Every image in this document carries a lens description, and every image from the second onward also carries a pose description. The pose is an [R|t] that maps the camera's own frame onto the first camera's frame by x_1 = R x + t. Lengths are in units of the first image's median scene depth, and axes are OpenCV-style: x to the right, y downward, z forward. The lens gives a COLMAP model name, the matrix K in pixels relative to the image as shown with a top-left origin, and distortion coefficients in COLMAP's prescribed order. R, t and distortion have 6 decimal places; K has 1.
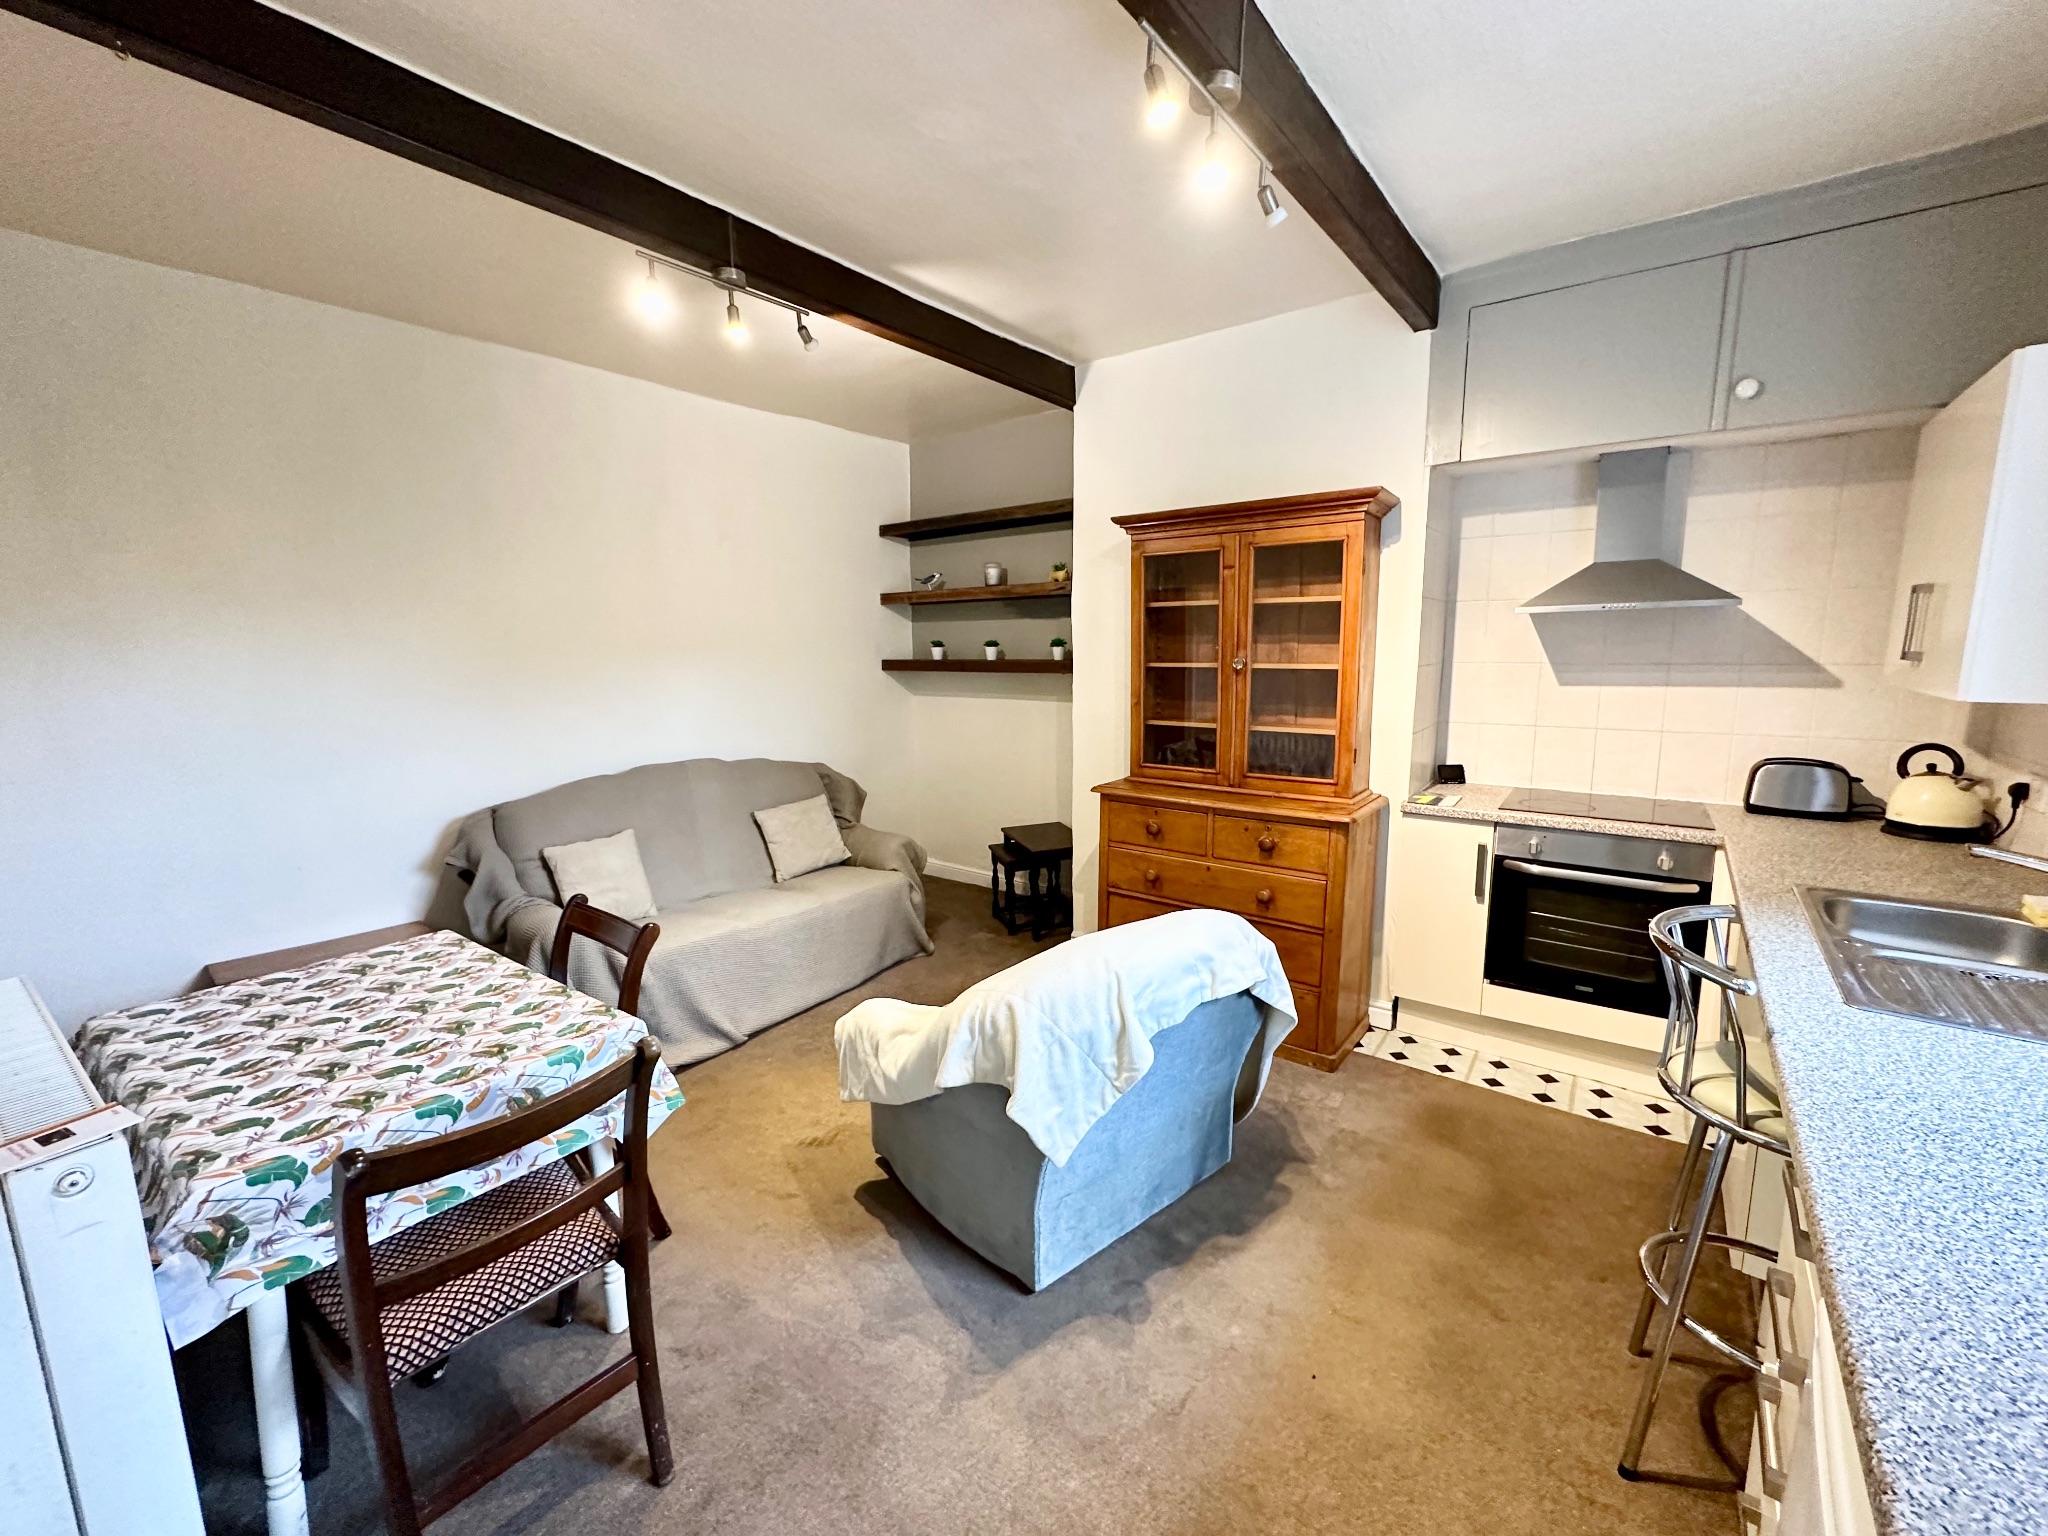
lens RADIAL K [[861.2, 0, 1031.3], [0, 861.2, 774.4], [0, 0, 1]] dist [-0.001653, -0.000189]
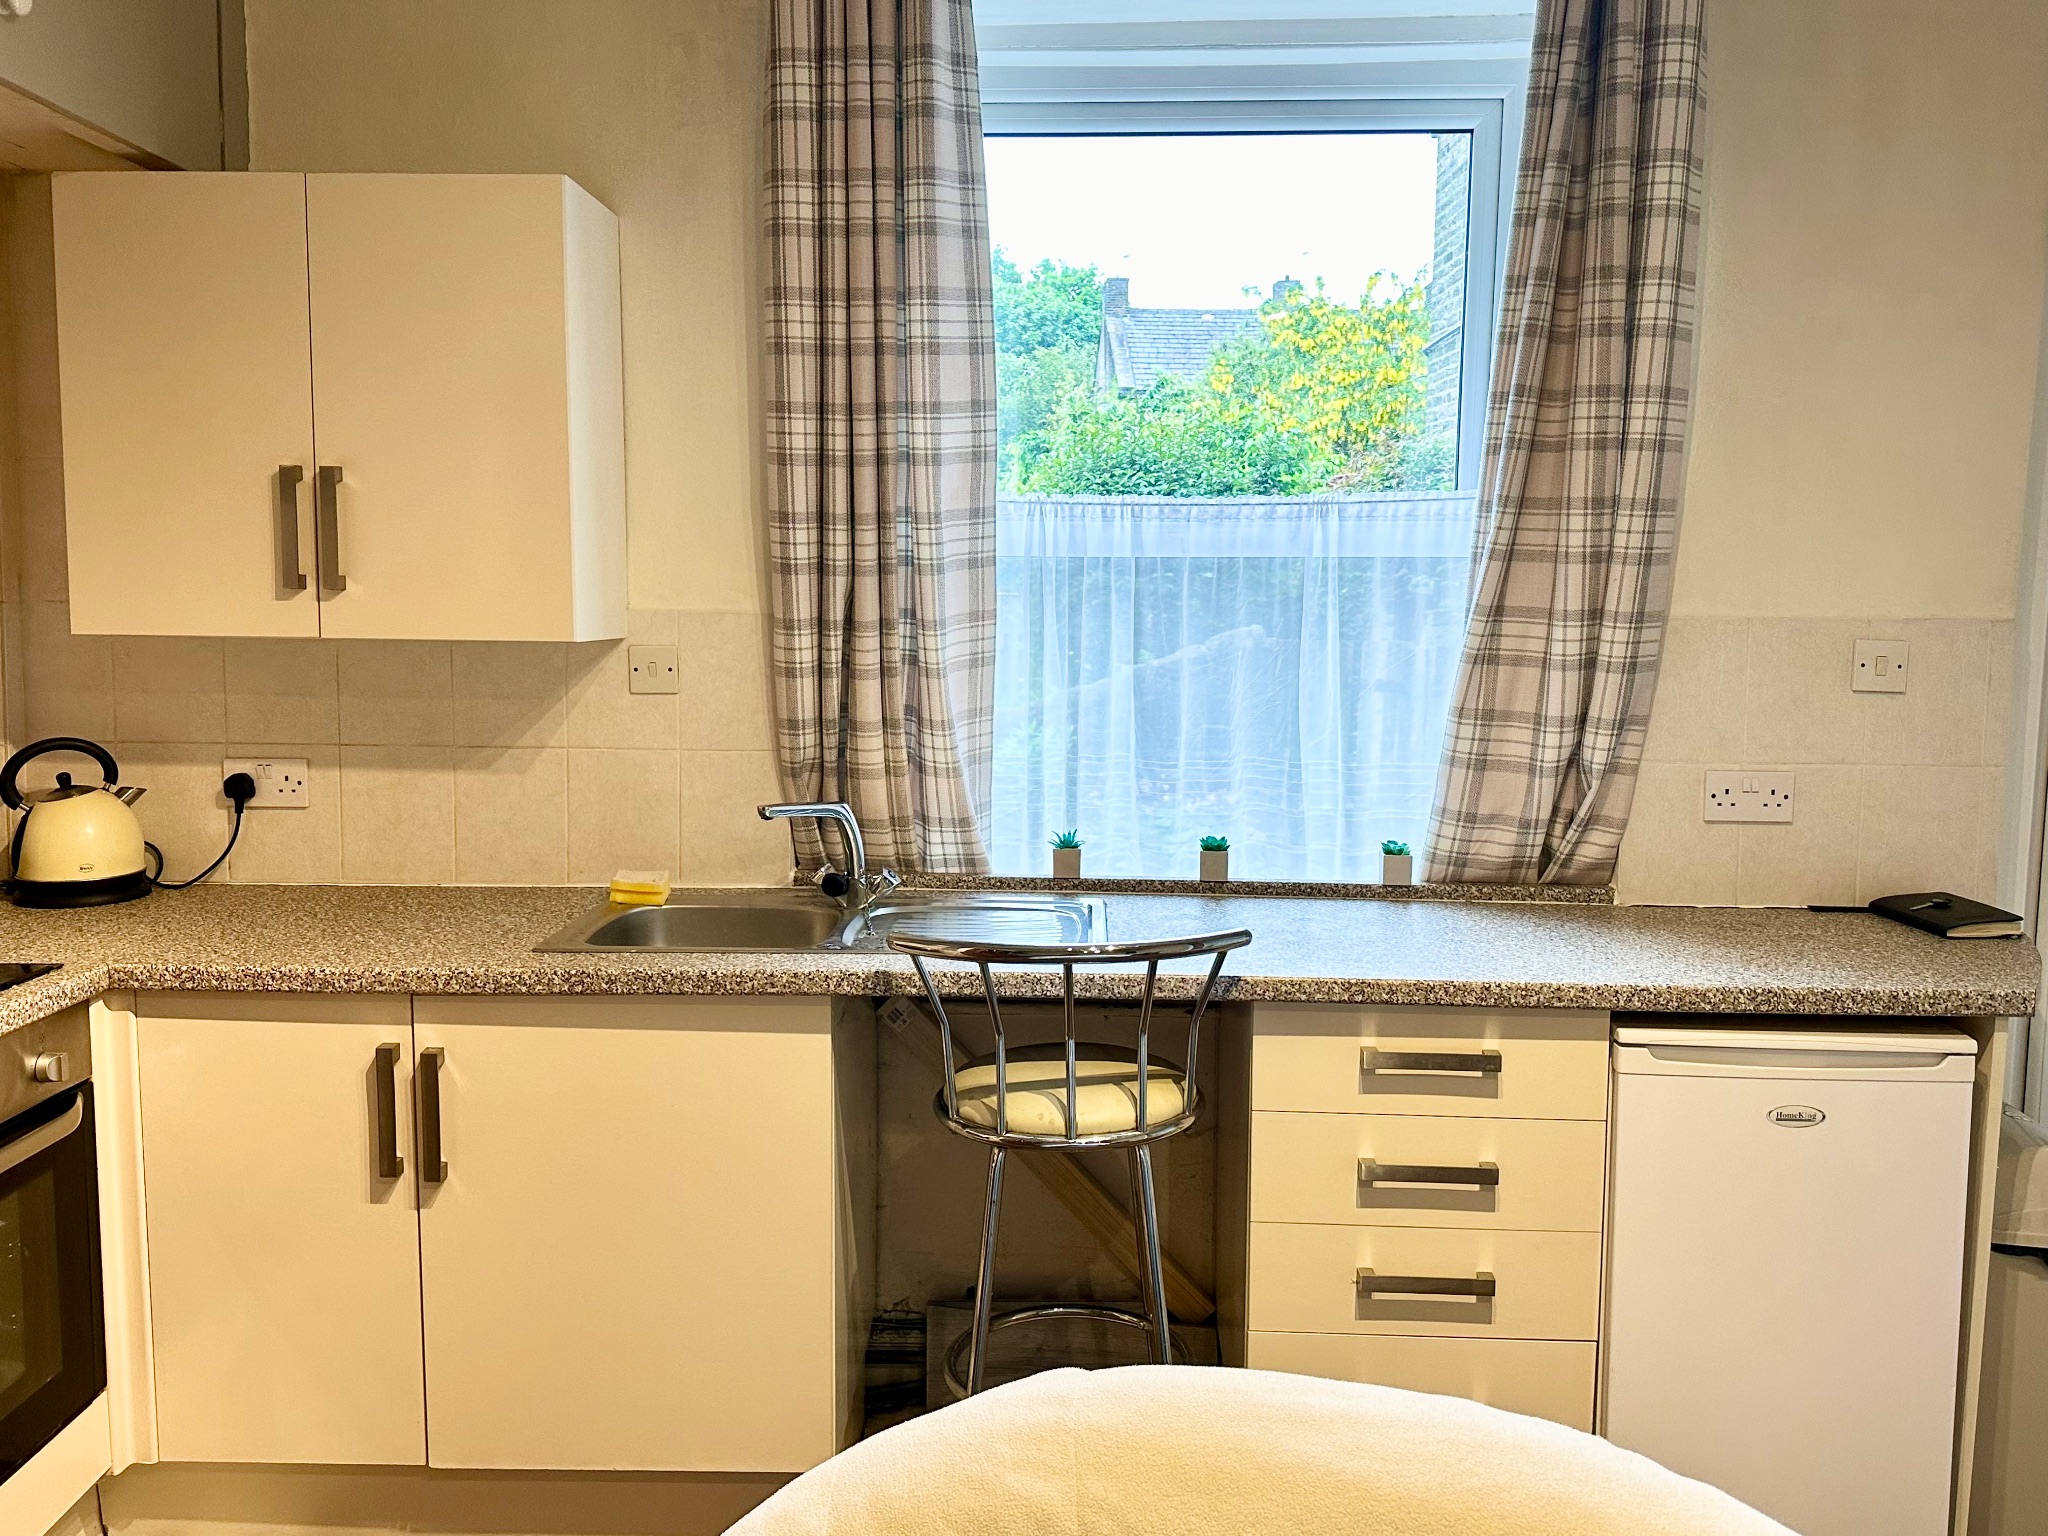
lens RADIAL K [[1614.6, 0, 1045.5], [0, 1614.6, 759.8], [0, 0, 1]] dist [0.071470, -0.045060]
pose [[-0.595697, -0.077412, 0.799470, -0.165901], [0.125343, 0.974191, 0.187725, -0.119808], [-0.793369, 0.212036, -0.570619, 0.921523]]
